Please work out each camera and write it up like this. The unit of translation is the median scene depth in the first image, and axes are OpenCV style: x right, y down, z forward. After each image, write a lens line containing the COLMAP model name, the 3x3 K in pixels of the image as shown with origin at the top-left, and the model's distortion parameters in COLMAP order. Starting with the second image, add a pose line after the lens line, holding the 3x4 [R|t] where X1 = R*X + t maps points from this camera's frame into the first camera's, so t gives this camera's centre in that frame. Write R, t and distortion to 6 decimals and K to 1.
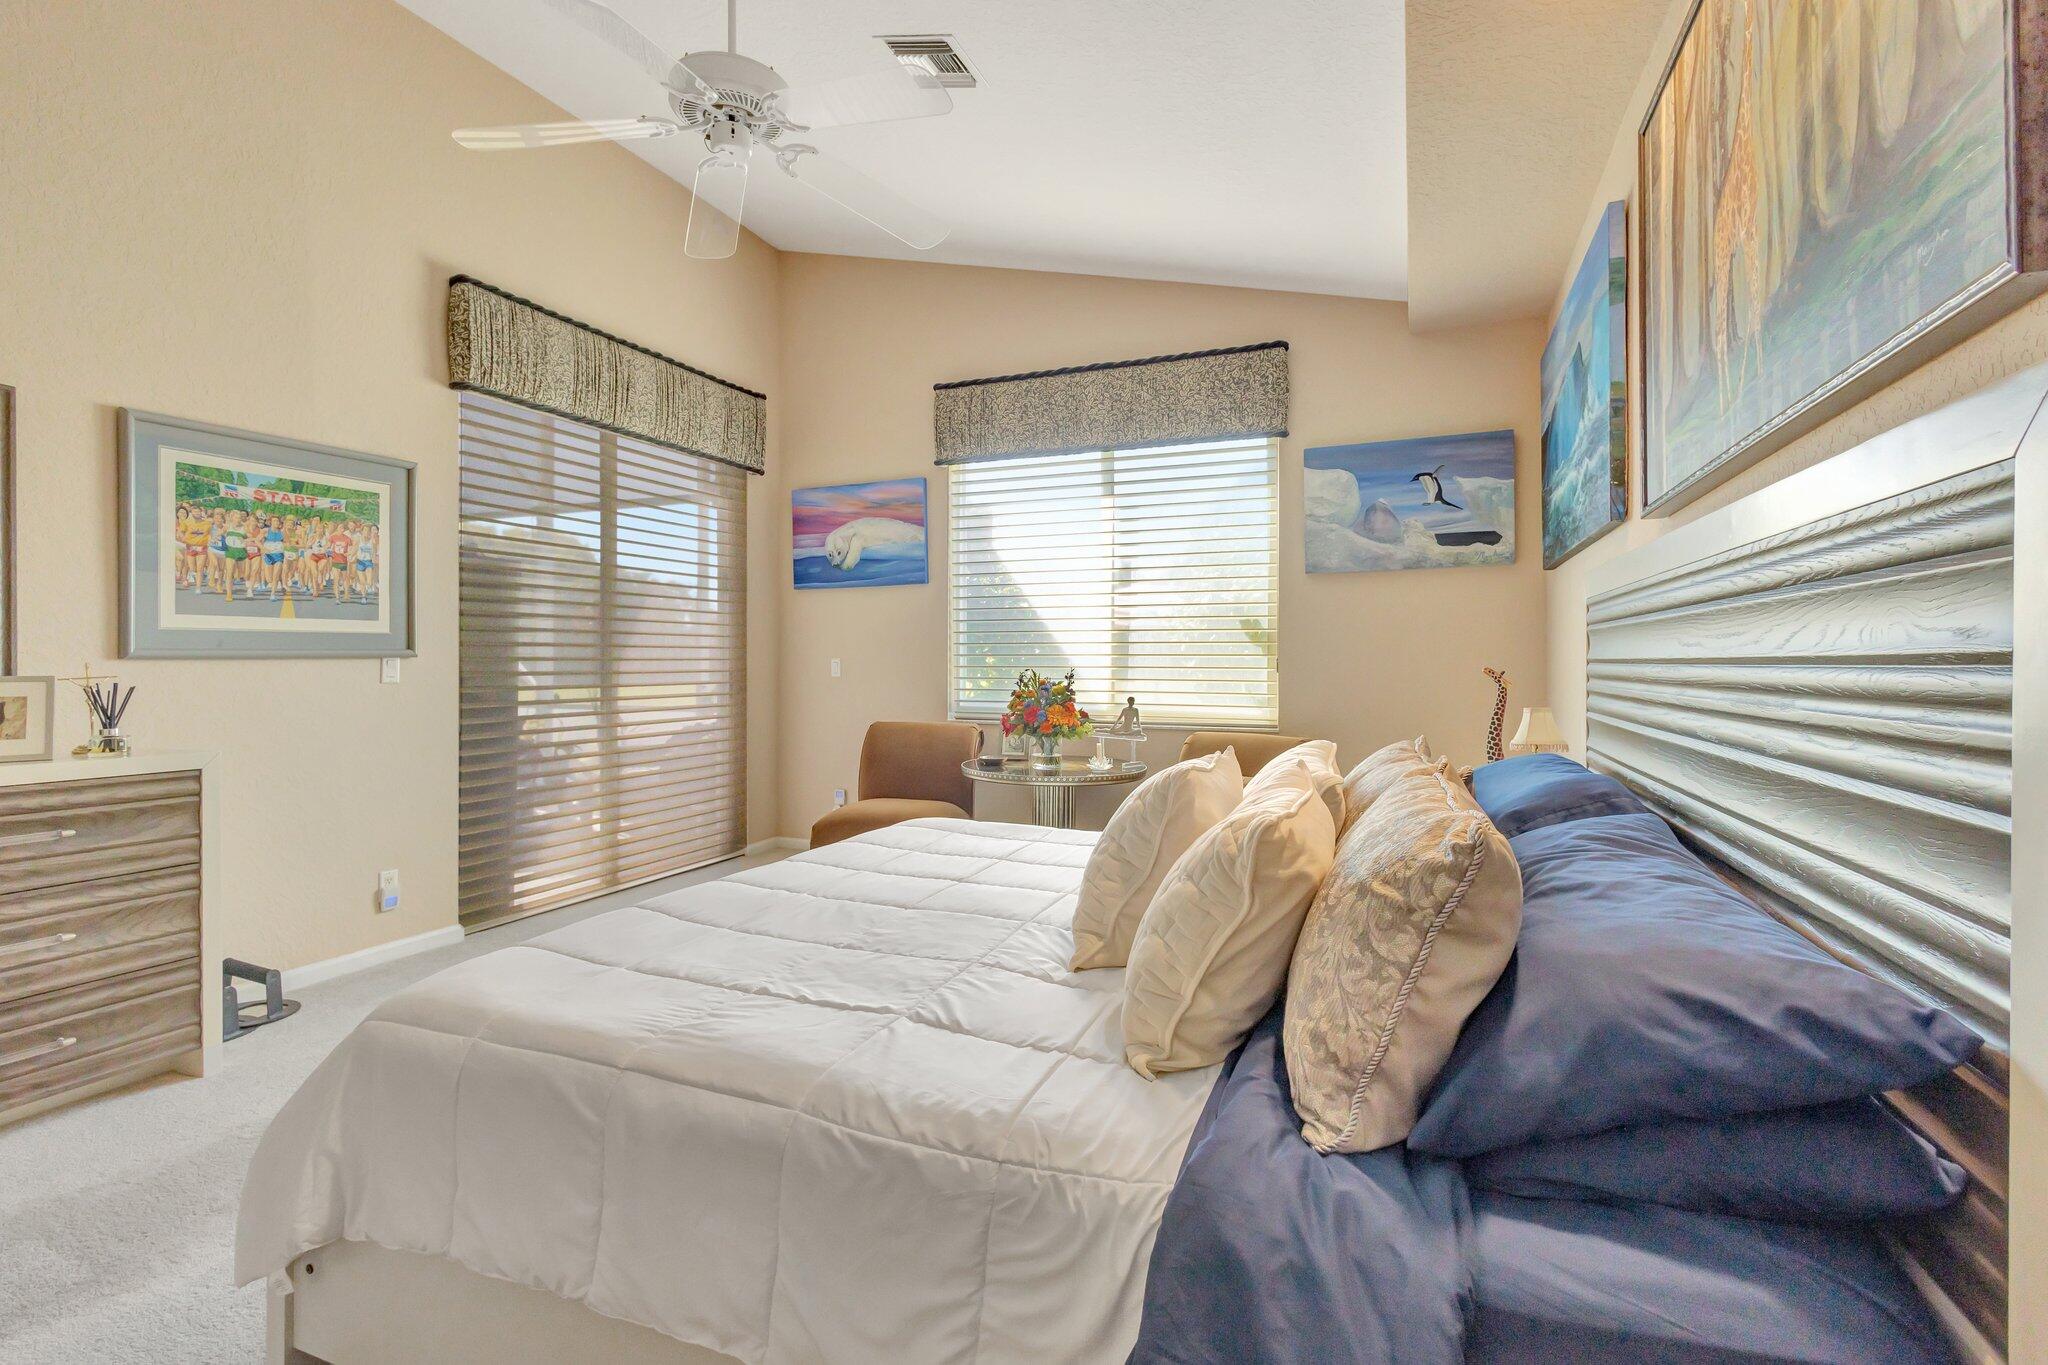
lens RADIAL K [[942.2, 0, 1023.5], [0, 942.2, 673.2], [0, 0, 1]] dist [0.009731, -0.003553]
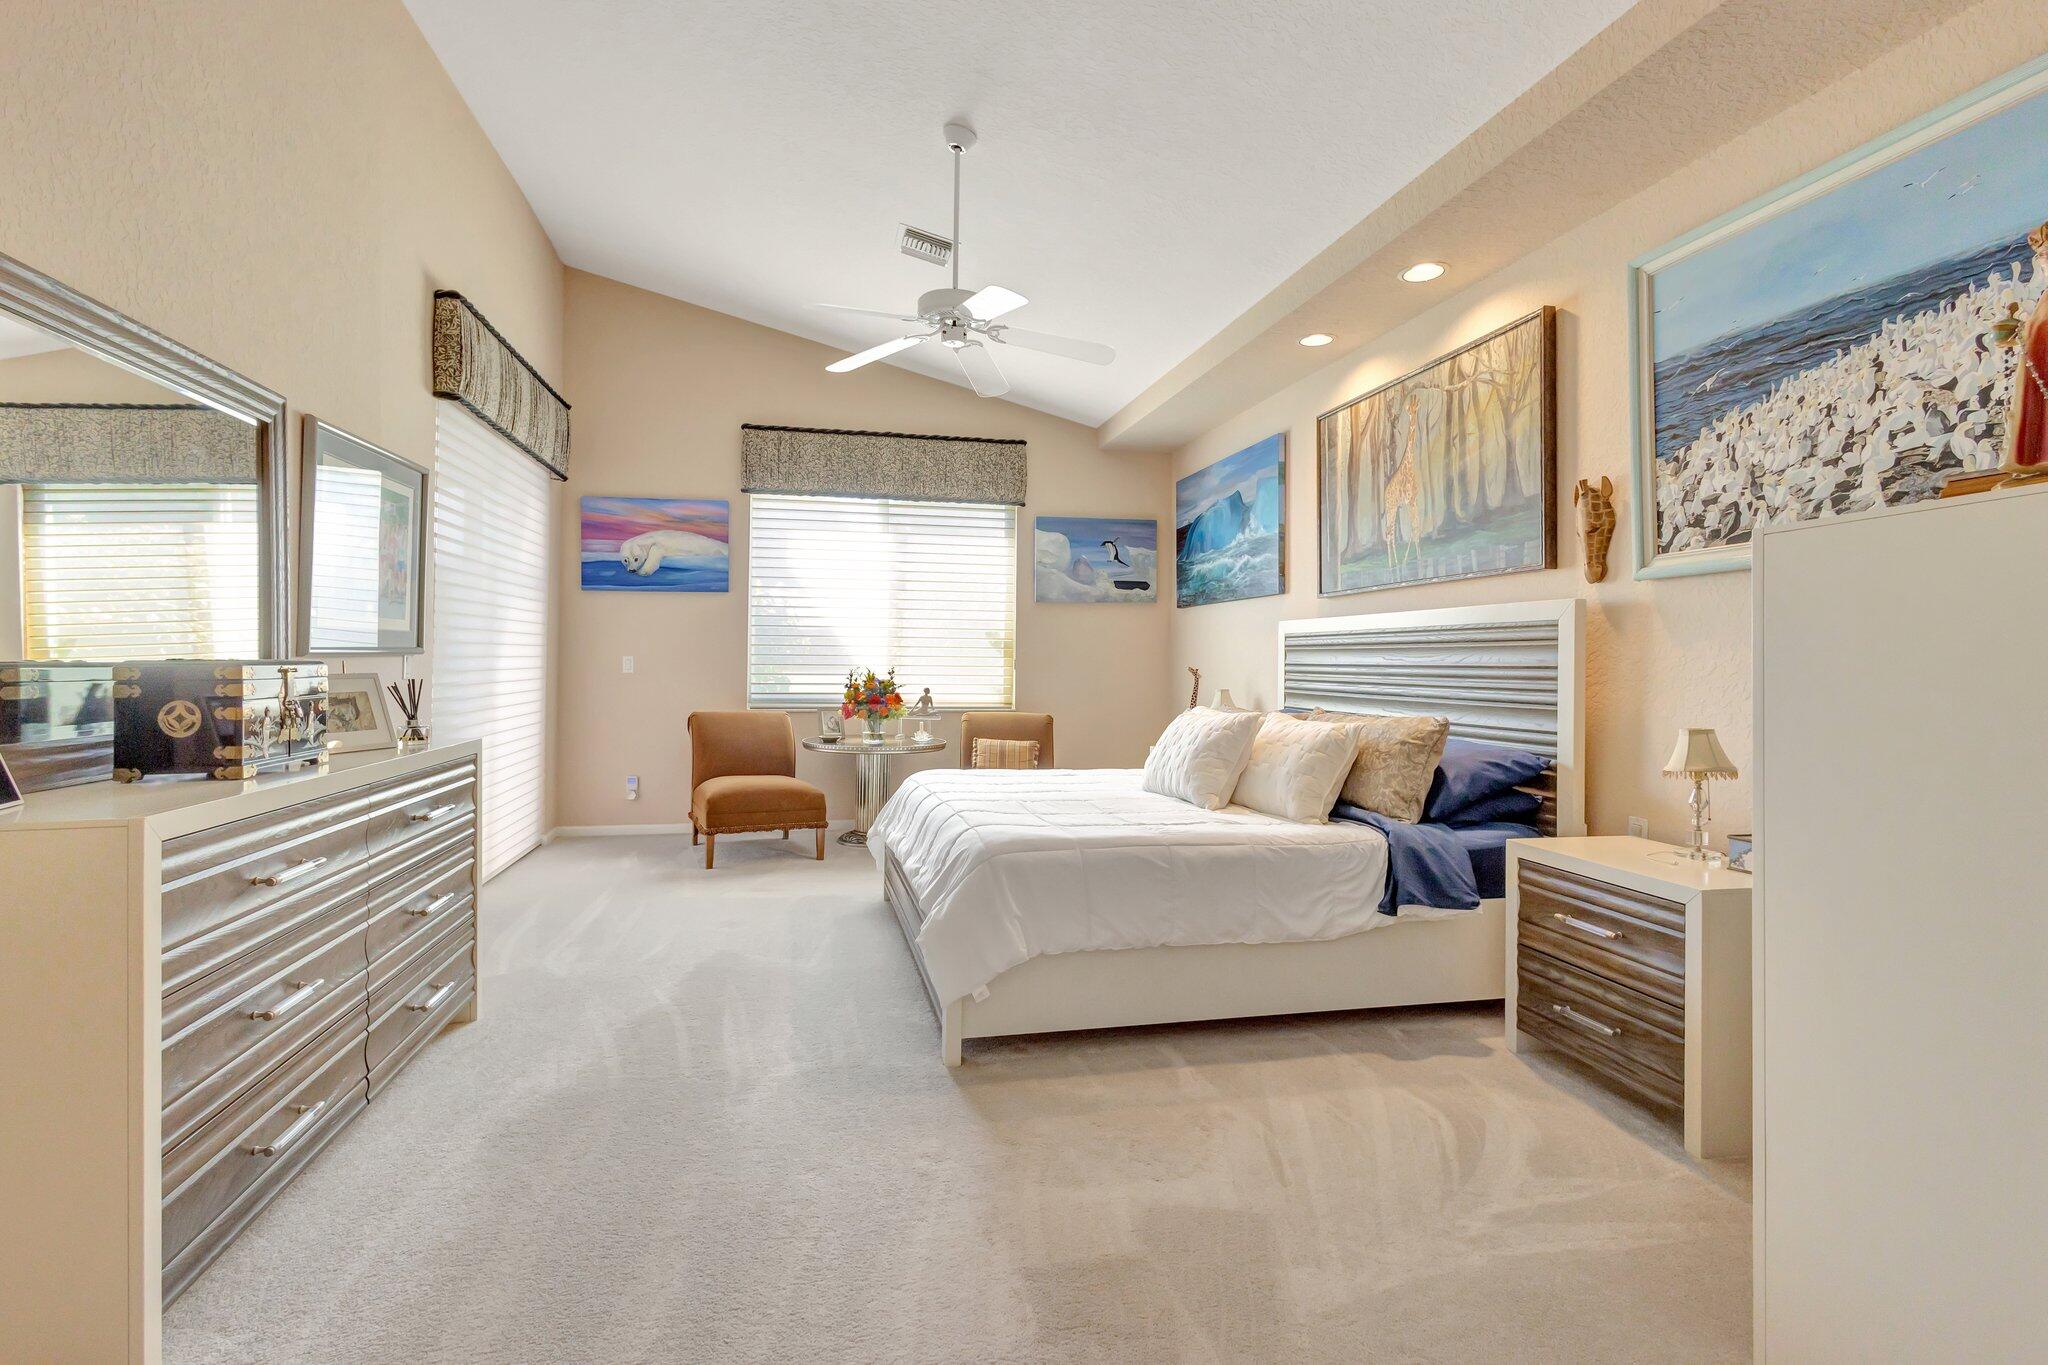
lens RADIAL K [[942.2, 0, 1014.0], [0, 942.2, 671.5], [0, 0, 1]] dist [0.009731, -0.003553]
pose [[0.824114, -0.000641, 0.566423, -0.544541], [-0.000806, 0.999997, 0.002306, -0.001202], [-0.566423, -0.002357, 0.824111, -0.178573]]
